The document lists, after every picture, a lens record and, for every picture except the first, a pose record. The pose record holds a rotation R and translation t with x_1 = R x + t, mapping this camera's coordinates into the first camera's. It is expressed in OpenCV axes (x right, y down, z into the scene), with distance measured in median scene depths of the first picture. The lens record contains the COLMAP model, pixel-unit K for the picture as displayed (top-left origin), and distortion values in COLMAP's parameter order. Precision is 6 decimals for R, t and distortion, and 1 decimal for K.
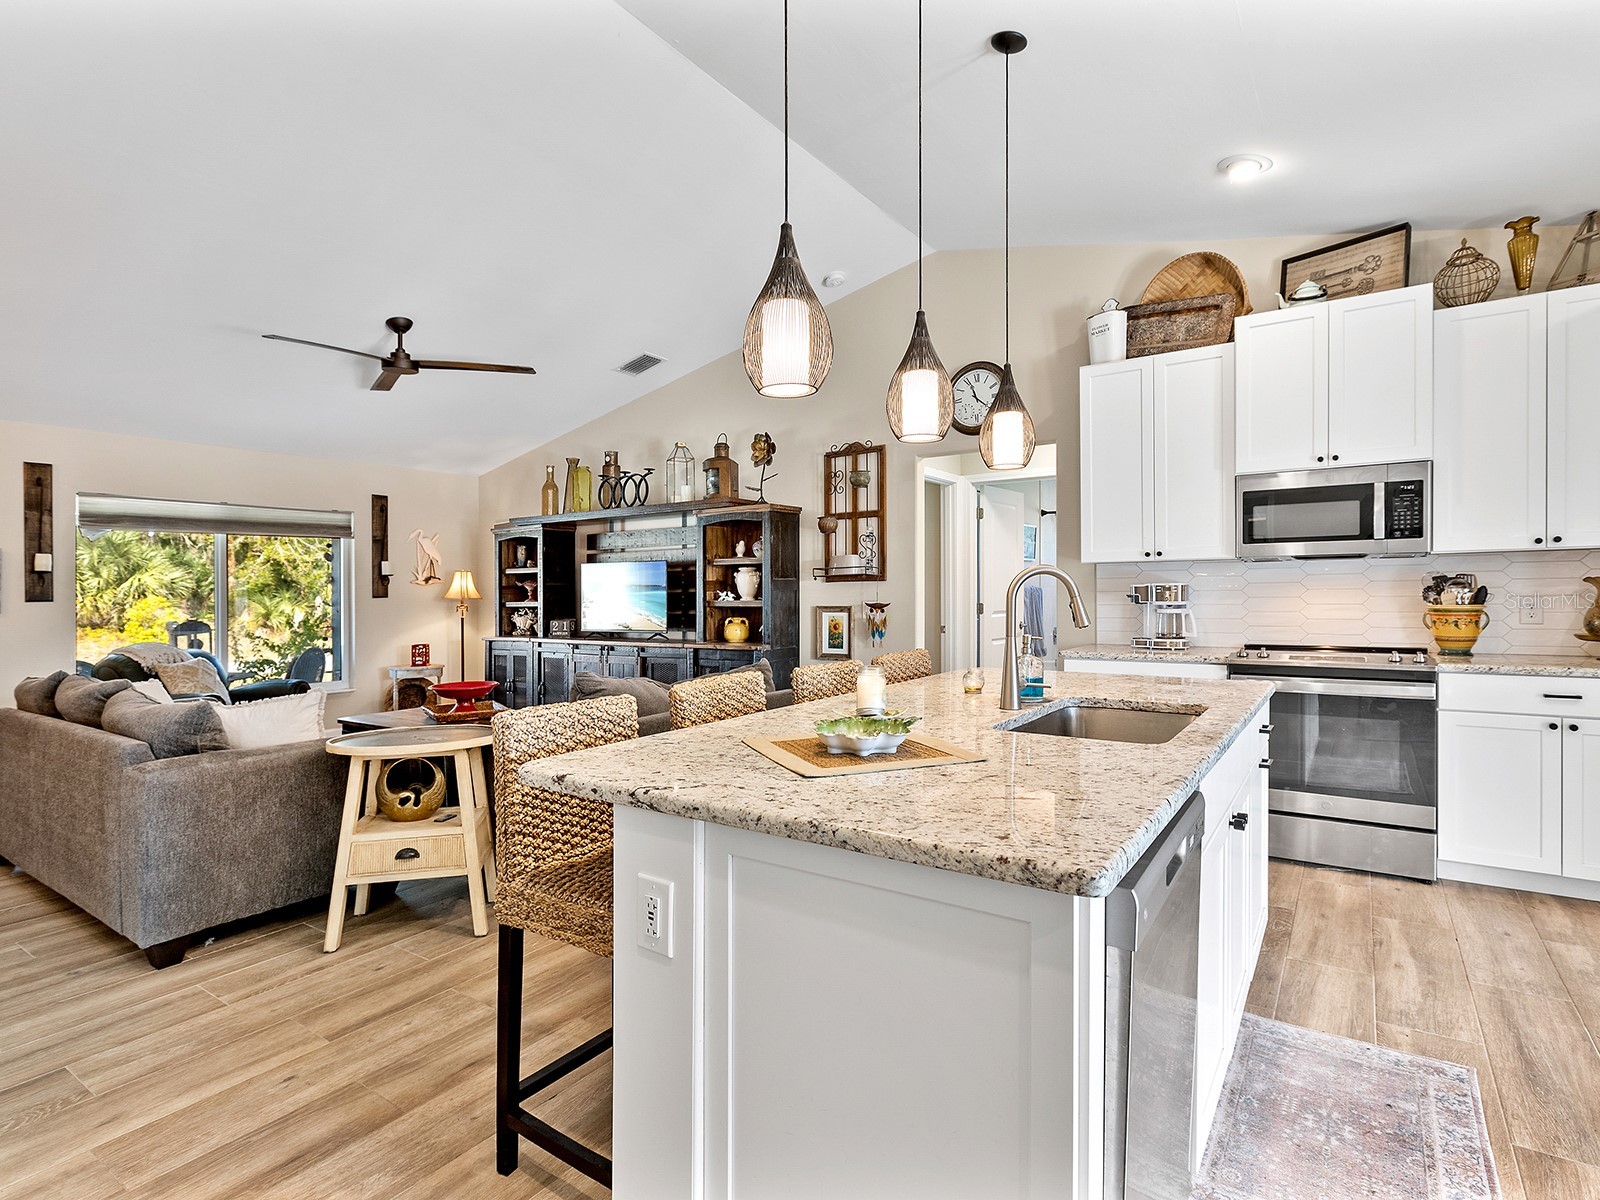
lens RADIAL K [[818.9, 0, 820.2], [0, 818.9, 577.6], [0, 0, 1]] dist [0.002339, 0.003663]
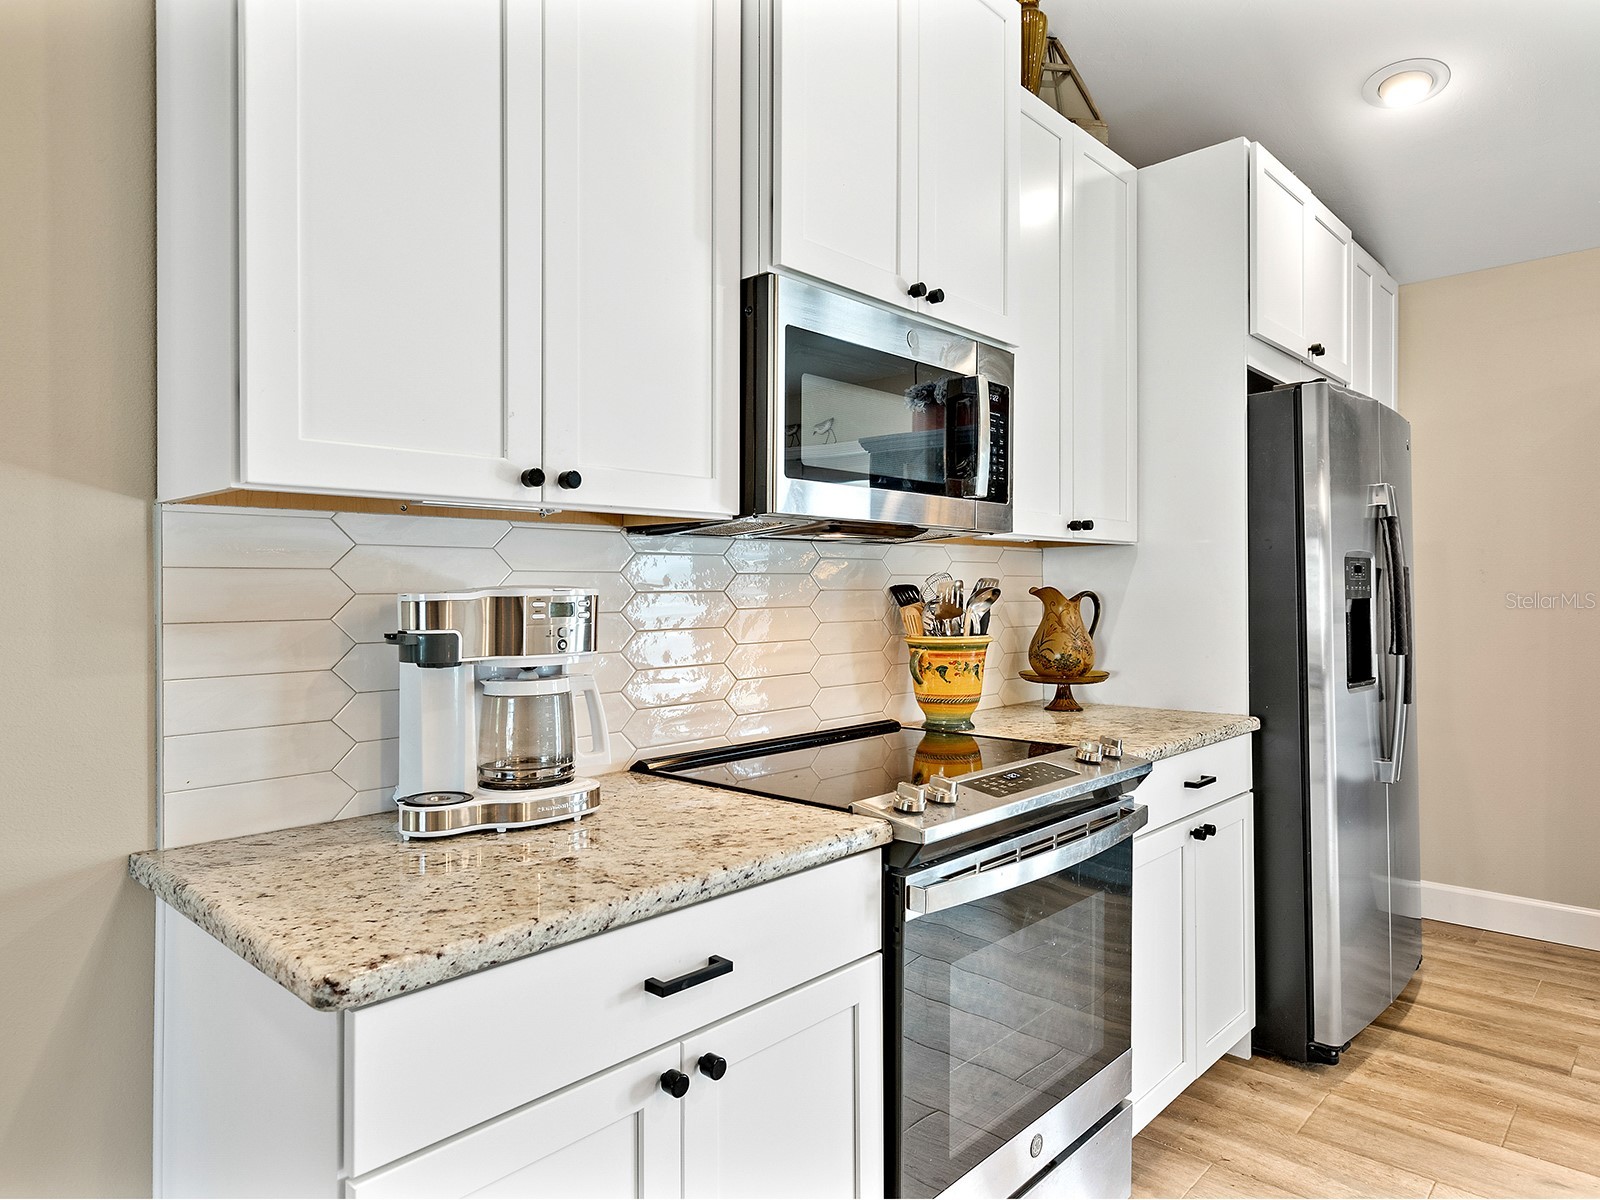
lens RADIAL K [[970.1, 0, 802.0], [0, 970.1, 586.4], [0, 0, 1]] dist [0.001519, -0.001934]
pose [[0.161217, 0.023835, 0.986631, 0.078581], [-0.001572, 0.999713, -0.023894, 0.010274], [-0.986918, 0.002301, 0.161208, 0.638183]]
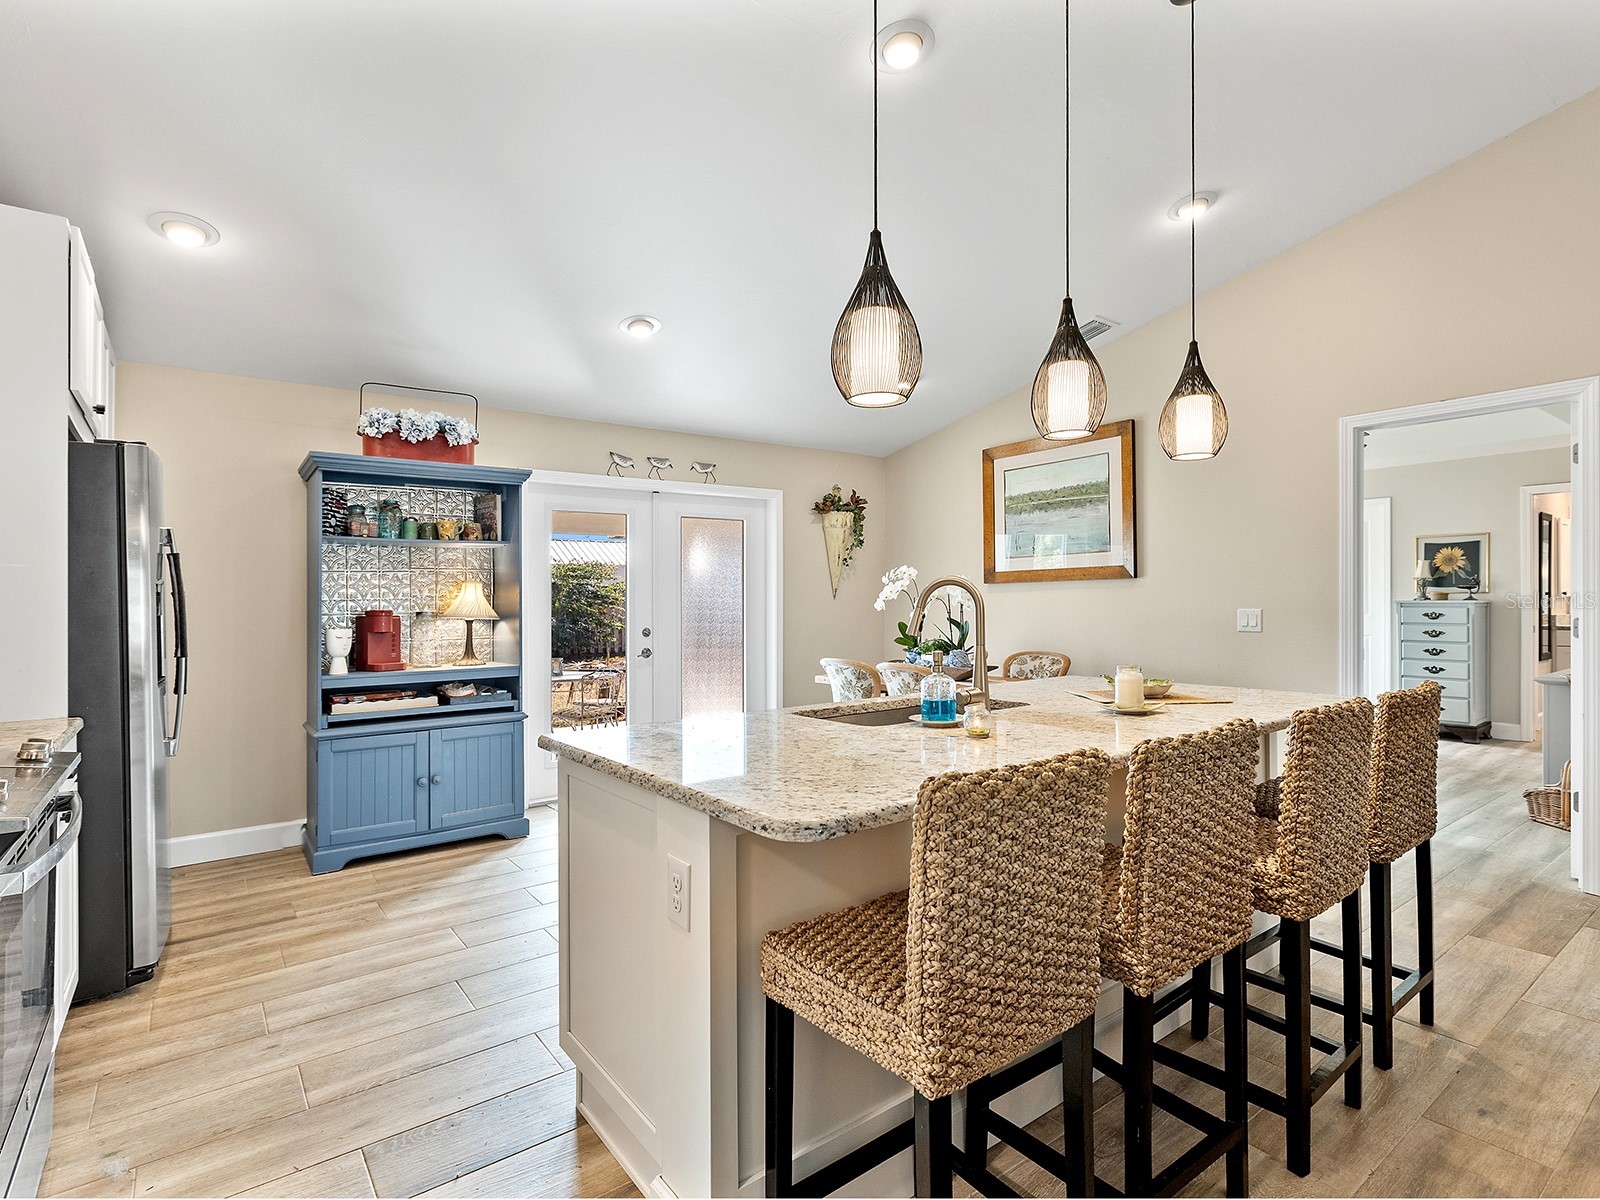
lens RADIAL K [[818.9, 0, 819.6], [0, 818.9, 602.0], [0, 0, 1]] dist [0.002339, 0.003663]
pose [[-0.949106, 0.023362, 0.314090, 0.033621], [0.020629, 0.999715, -0.012023, 0.010505], [-0.314282, -0.004932, -0.949317, 0.797391]]
